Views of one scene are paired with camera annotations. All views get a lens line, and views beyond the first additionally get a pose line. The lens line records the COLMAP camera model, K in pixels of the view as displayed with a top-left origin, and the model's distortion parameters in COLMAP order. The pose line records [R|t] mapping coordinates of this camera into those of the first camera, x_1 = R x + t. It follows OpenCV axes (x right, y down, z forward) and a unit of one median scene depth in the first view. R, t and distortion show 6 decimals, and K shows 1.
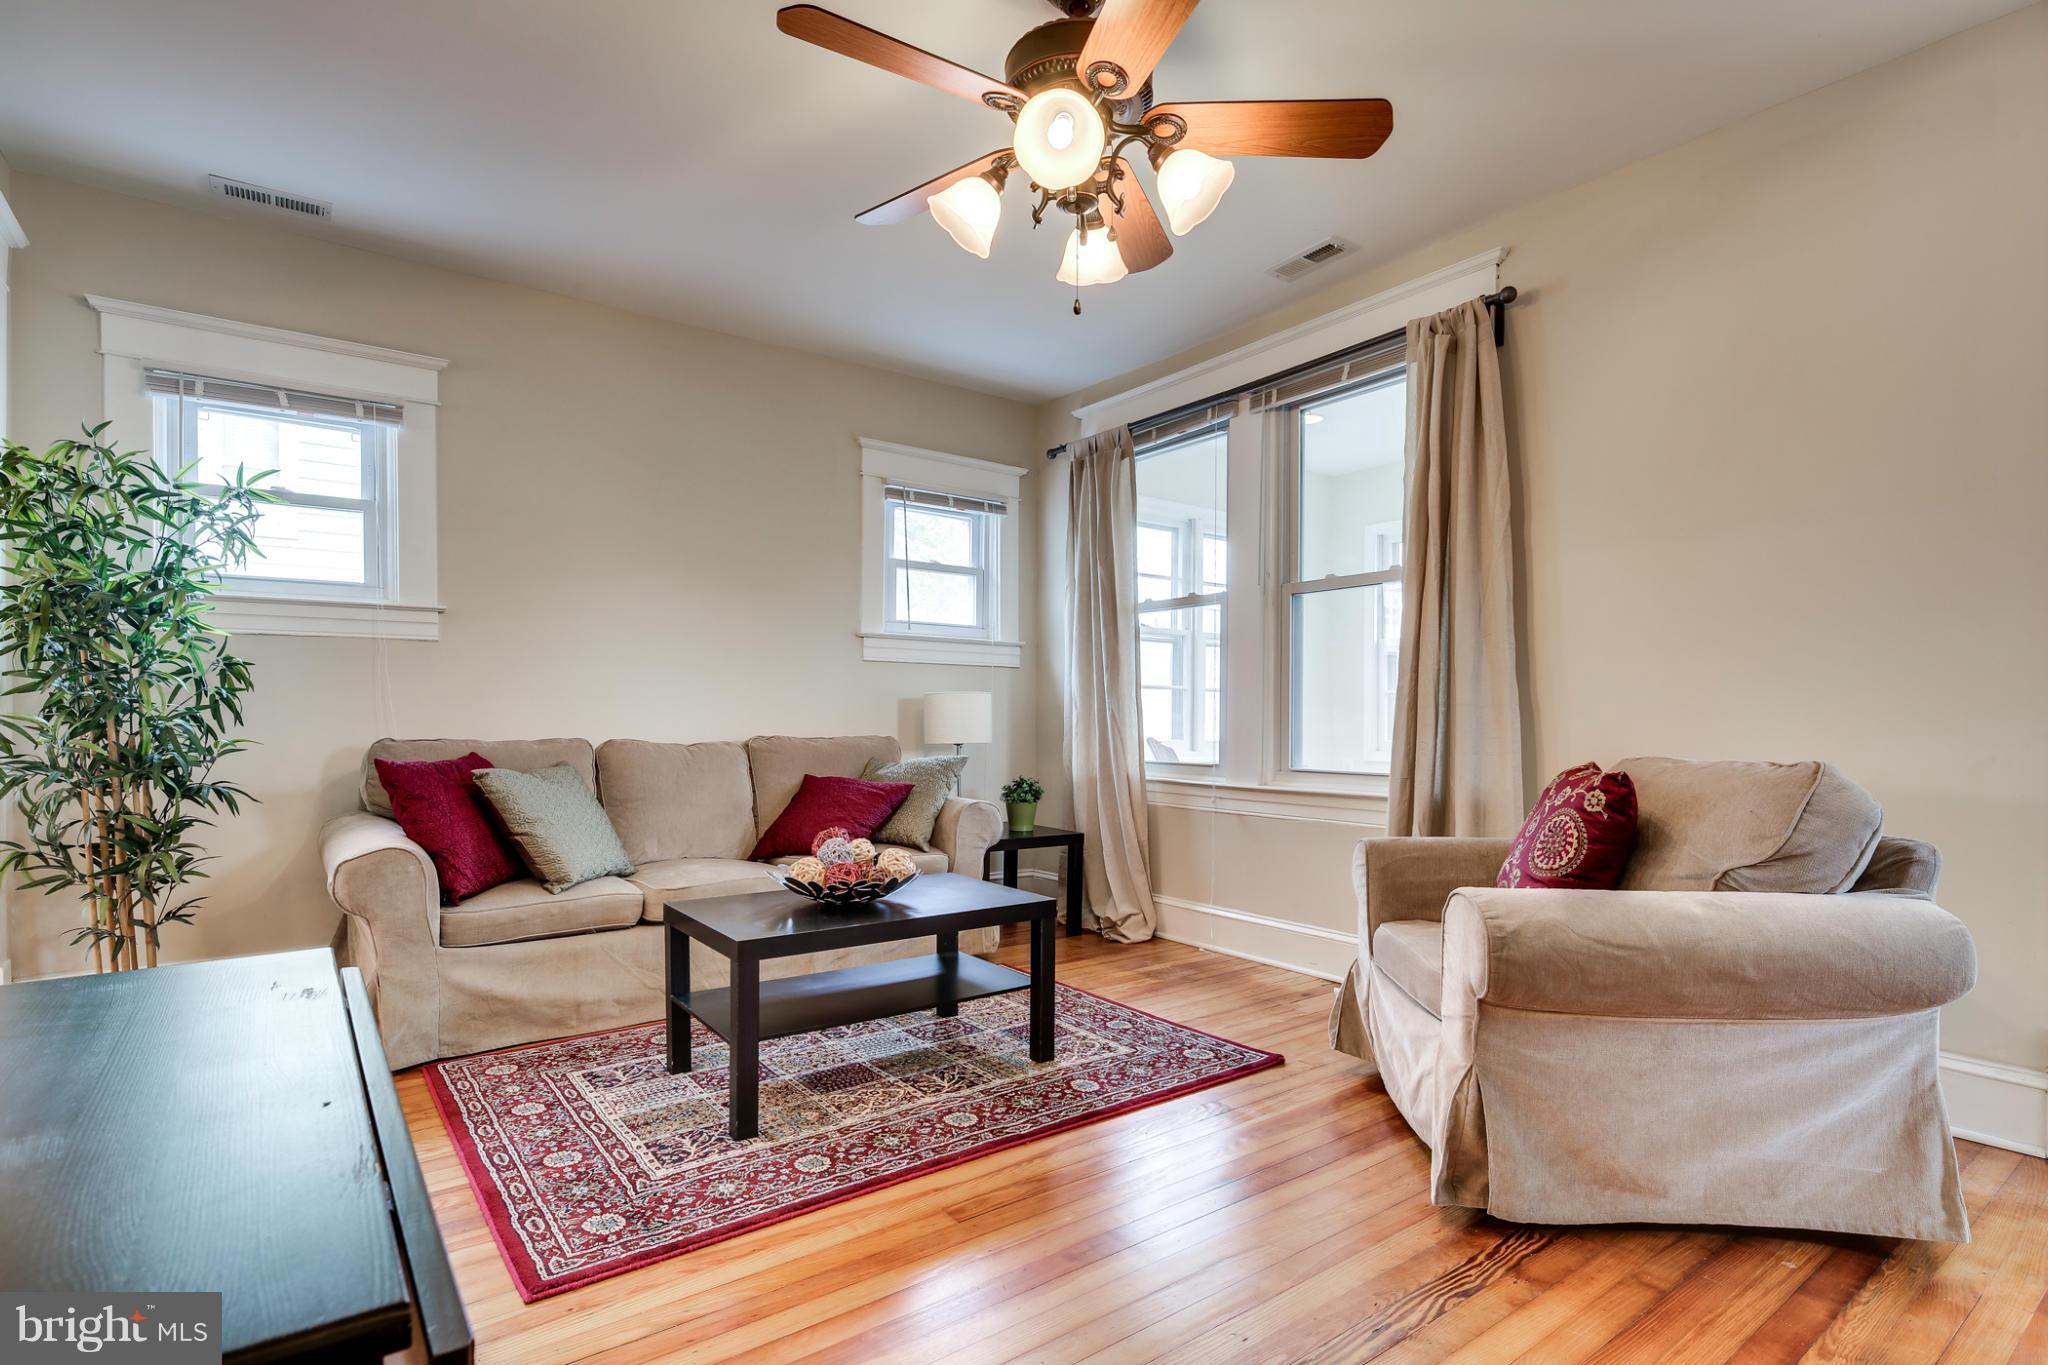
lens RADIAL K [[1007.1, 0, 1019.4], [0, 1007.1, 724.4], [0, 0, 1]] dist [0.000615, -0.000319]
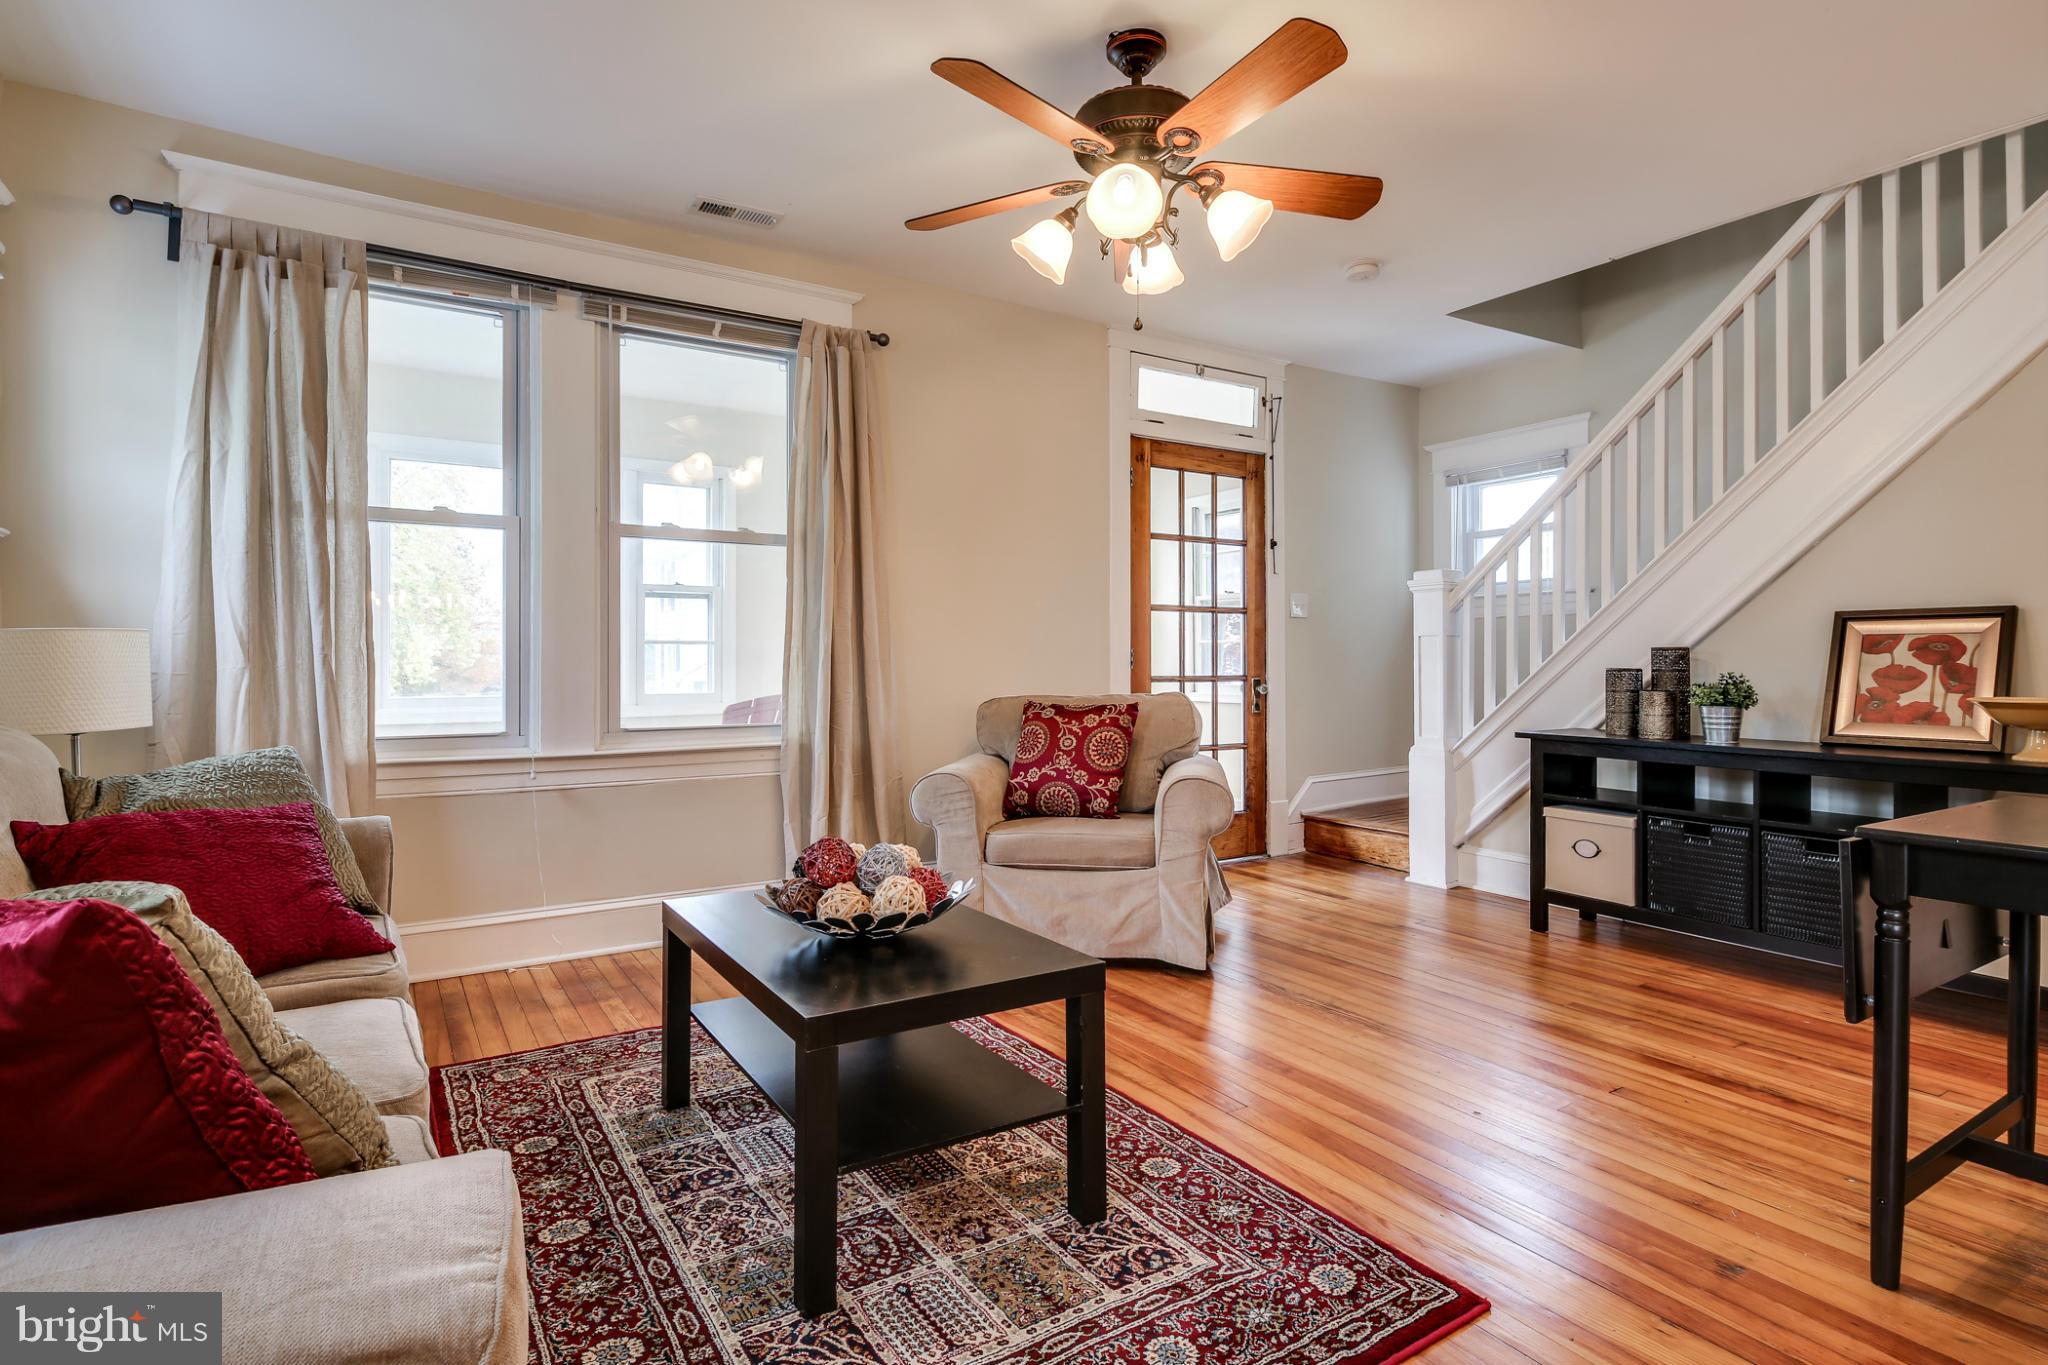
lens RADIAL K [[1026.6, 0, 1023.5], [0, 1026.6, 663.7], [0, 0, 1]] dist [0.000232, -0.000384]
pose [[0.066086, -0.003569, 0.997808, -0.970194], [0.009291, 0.999952, 0.002961, -0.021881], [-0.997771, 0.009075, 0.066116, 0.898417]]
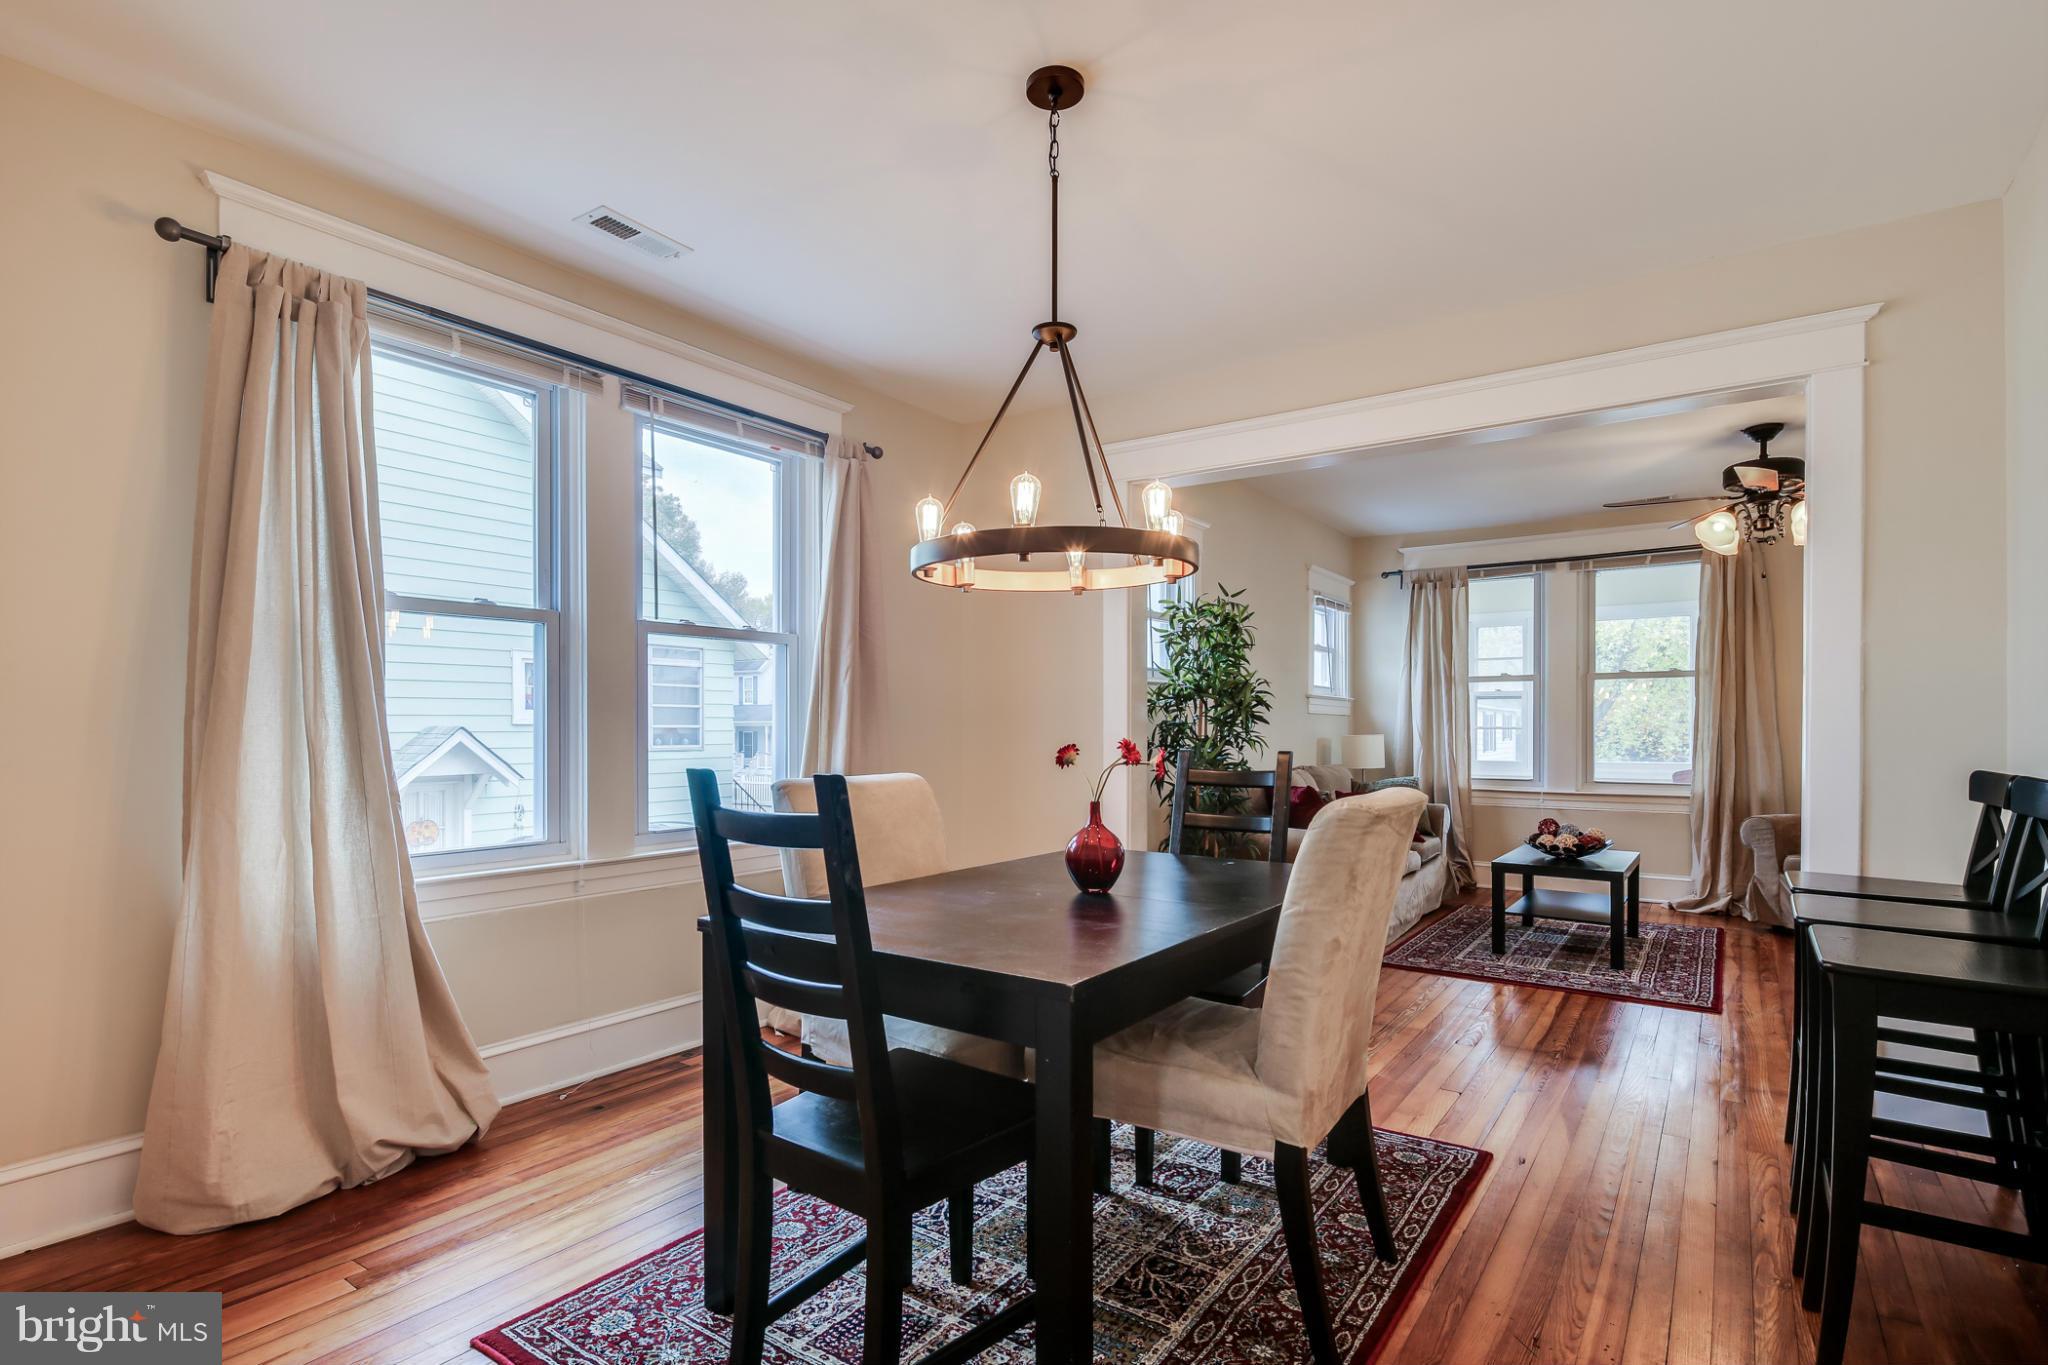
lens RADIAL K [[1007.1, 0, 1019.4], [0, 1007.1, 724.4], [0, 0, 1]] dist [0.000615, -0.000319]
pose [[0.949644, -0.002767, 0.313319, -1.853435], [0.006514, 0.999919, -0.010914, -0.062066], [-0.313264, 0.012406, 0.949585, -0.499377]]
